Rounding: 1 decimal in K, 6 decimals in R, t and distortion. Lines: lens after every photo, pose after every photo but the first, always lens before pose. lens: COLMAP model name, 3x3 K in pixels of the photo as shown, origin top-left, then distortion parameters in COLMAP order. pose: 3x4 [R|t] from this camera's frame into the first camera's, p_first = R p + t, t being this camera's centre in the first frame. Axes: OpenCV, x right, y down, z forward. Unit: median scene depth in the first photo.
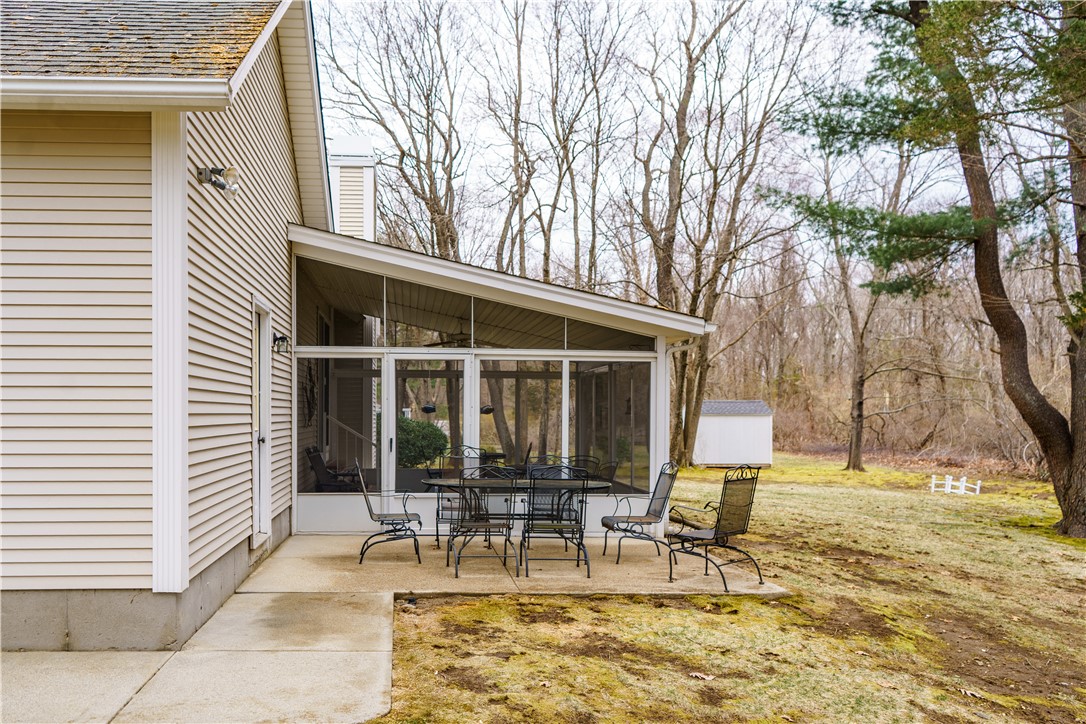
lens RADIAL K [[873.7, 0, 499.6], [0, 873.7, 409.1], [0, 0, 1]] dist [-0.006094, -0.001305]
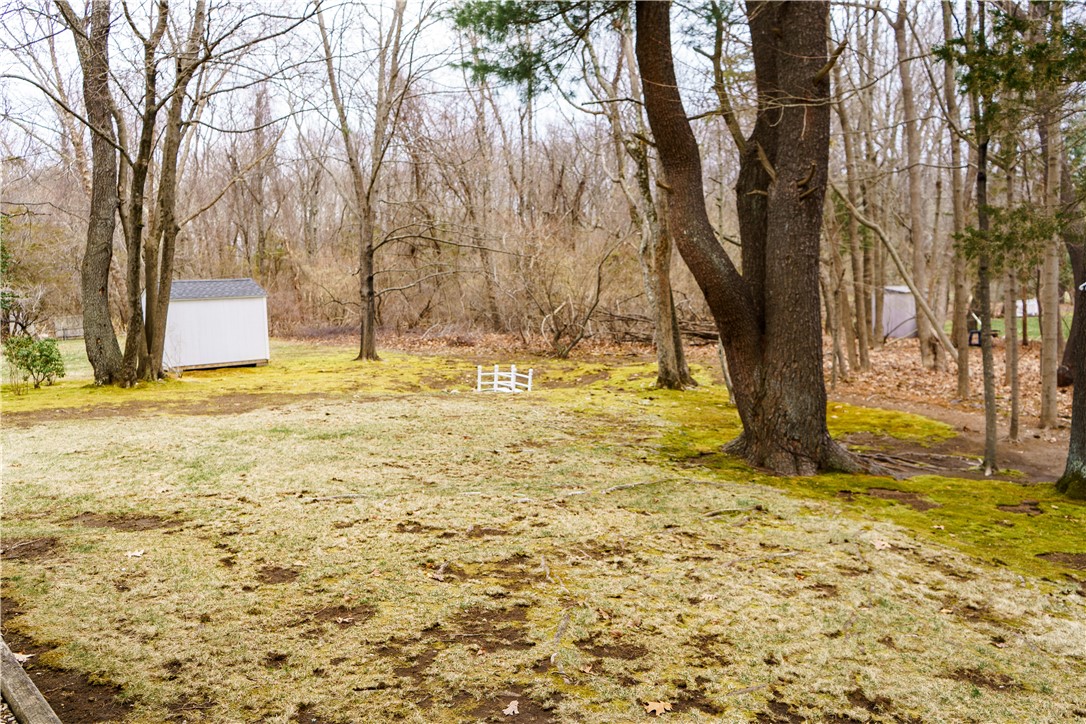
lens RADIAL K [[873.7, 0, 531.1], [0, 873.7, 361.6], [0, 0, 1]] dist [-0.006094, -0.001305]
pose [[0.813126, -0.081400, 0.576368, 0.118437], [0.032544, 0.994983, 0.094608, -0.003745], [-0.581177, -0.058171, 0.811695, 0.529447]]
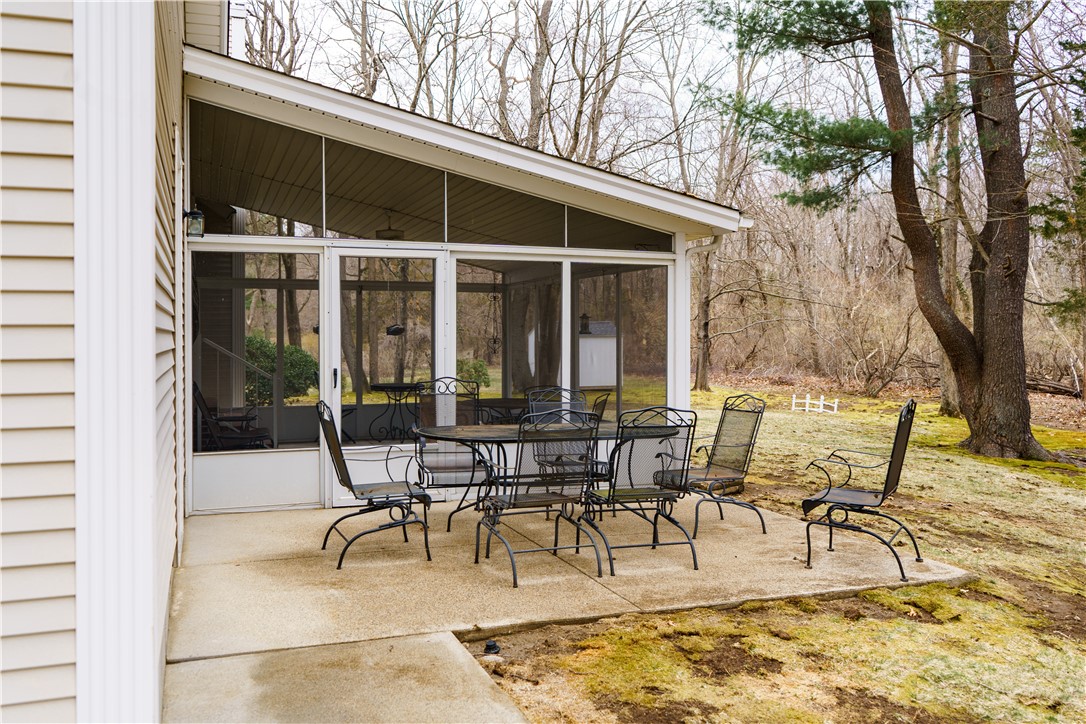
lens RADIAL K [[873.7, 0, 532.8], [0, 873.7, 340.5], [0, 0, 1]] dist [-0.006094, -0.001305]
pose [[0.967585, -0.008237, 0.252410, -0.084912], [0.005886, 0.999932, 0.010068, 0.002712], [-0.252476, -0.008256, 0.967568, 0.162955]]
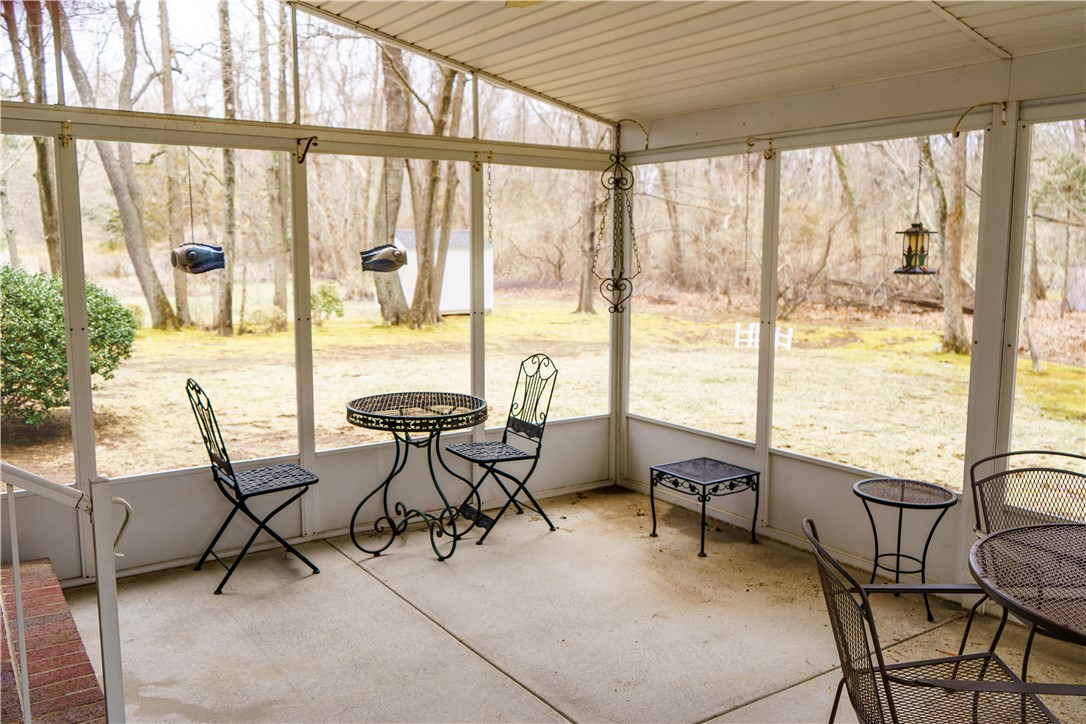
lens RADIAL K [[873.7, 0, 561.0], [0, 873.7, 351.1], [0, 0, 1]] dist [-0.006094, -0.001305]
pose [[0.867569, -0.062302, 0.493398, -0.098458], [-0.001459, 0.991799, 0.127802, -0.005664], [-0.497314, -0.111597, 0.860363, 0.608684]]
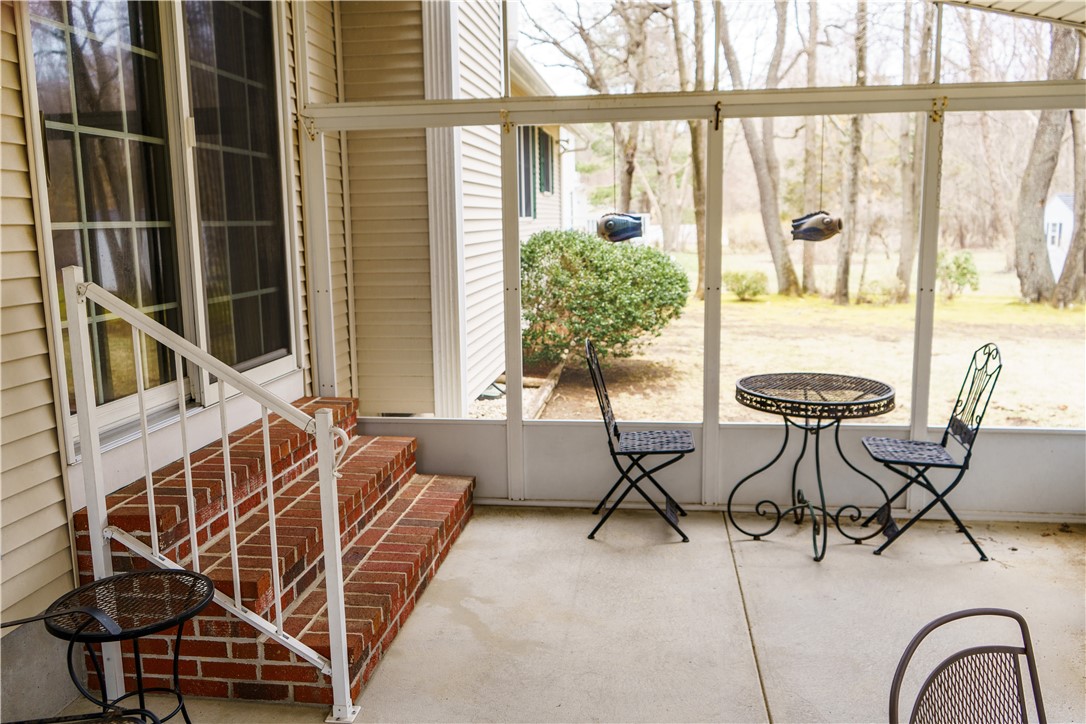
lens RADIAL K [[873.7, 0, 561.7], [0, 873.7, 355.1], [0, 0, 1]] dist [-0.006094, -0.001305]
pose [[0.977275, 0.013513, -0.211542, -0.031587], [0.020811, 0.987029, 0.159188, -0.004523], [0.210949, -0.159973, 0.964318, 0.609924]]
